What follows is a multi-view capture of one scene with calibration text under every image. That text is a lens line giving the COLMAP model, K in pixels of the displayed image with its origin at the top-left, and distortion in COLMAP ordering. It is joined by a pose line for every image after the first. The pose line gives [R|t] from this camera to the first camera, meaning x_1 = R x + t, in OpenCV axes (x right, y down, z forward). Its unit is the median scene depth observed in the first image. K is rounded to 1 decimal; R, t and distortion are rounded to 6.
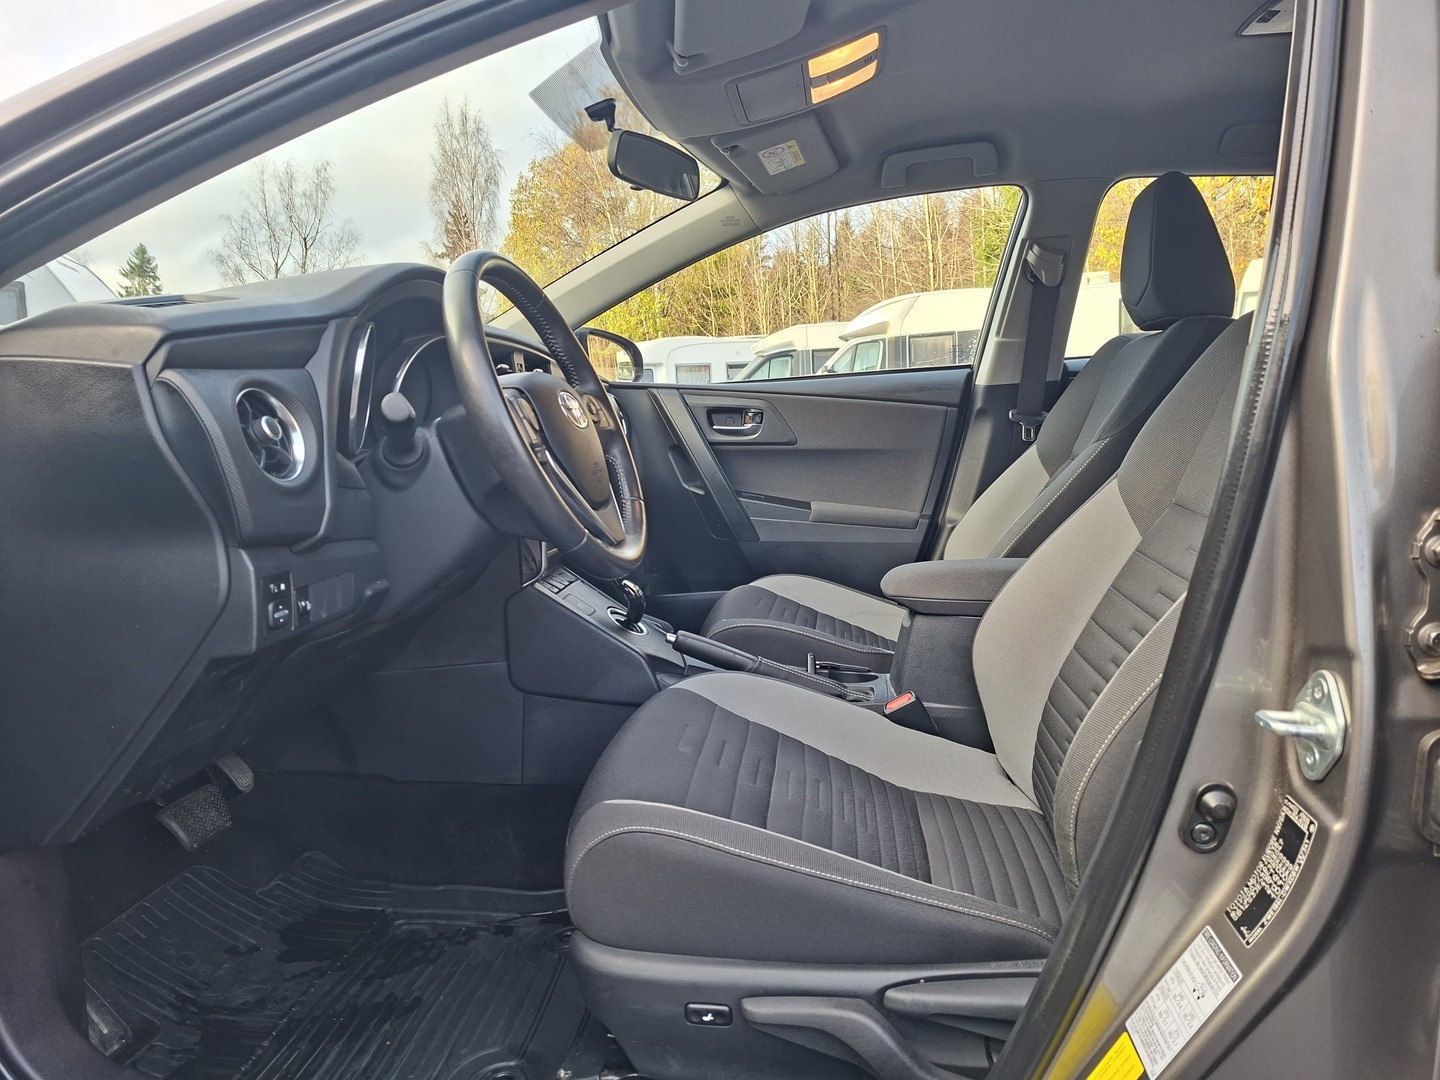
lens RADIAL K [[995.7, 0, 737.9], [0, 995.7, 521.7], [0, 0, 1]] dist [0.094627, -0.107260]
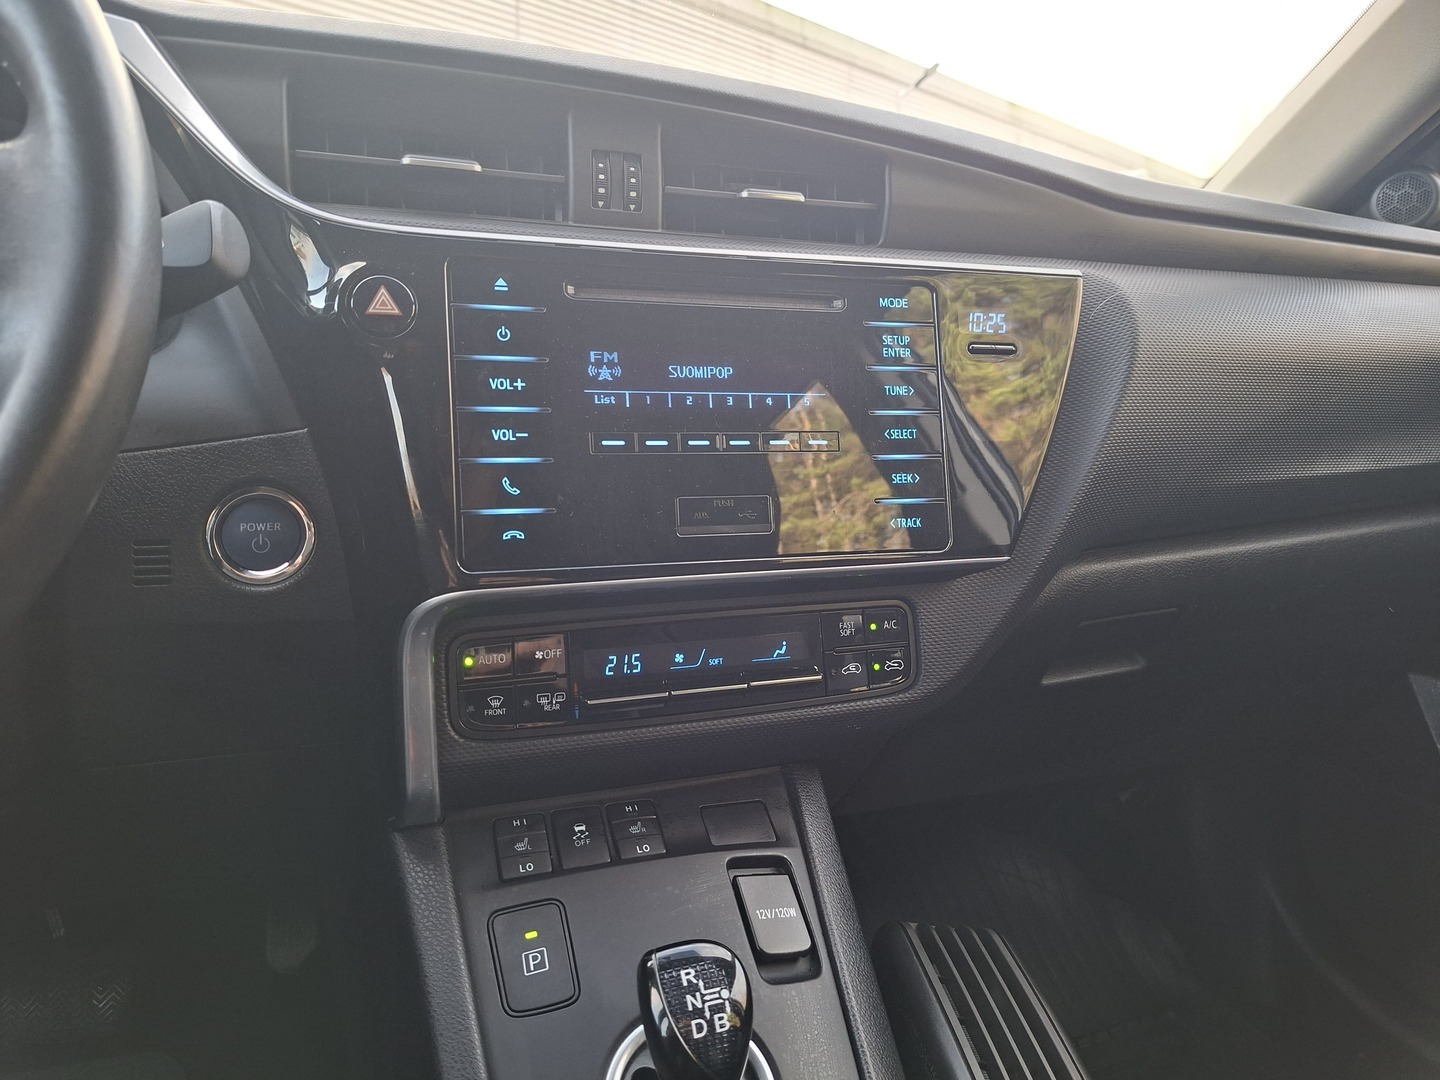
lens RADIAL K [[995.7, 0, 737.9], [0, 995.7, 521.7], [0, 0, 1]] dist [0.094627, -0.107260]
pose [[0.437073, 0.134009, -0.889387, 0.118971], [-0.123430, 0.988419, 0.088273, -0.078454], [0.890917, 0.071196, 0.448552, 0.990525]]
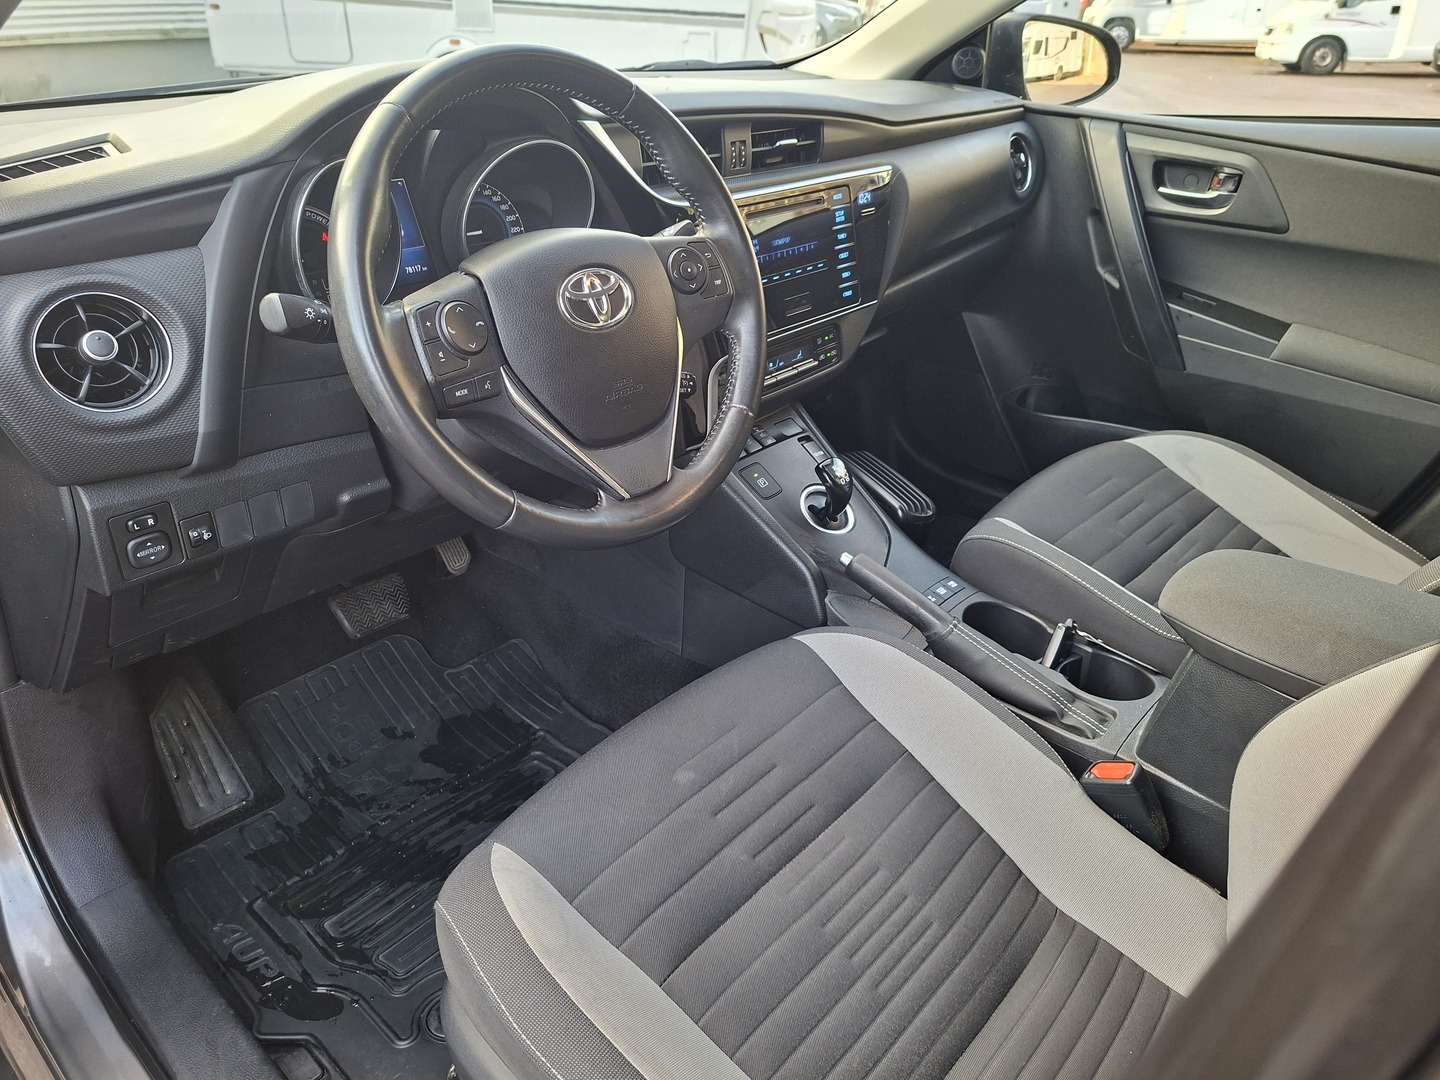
lens RADIAL K [[1021.4, 0, 716.9], [0, 1021.4, 514.2], [0, 0, 1]] dist [0.058458, -0.002037]
pose [[0.809105, 0.277371, -0.518087, 0.255047], [-0.086186, 0.928079, 0.362273, -0.193900], [0.581310, -0.248465, 0.774819, 0.375195]]
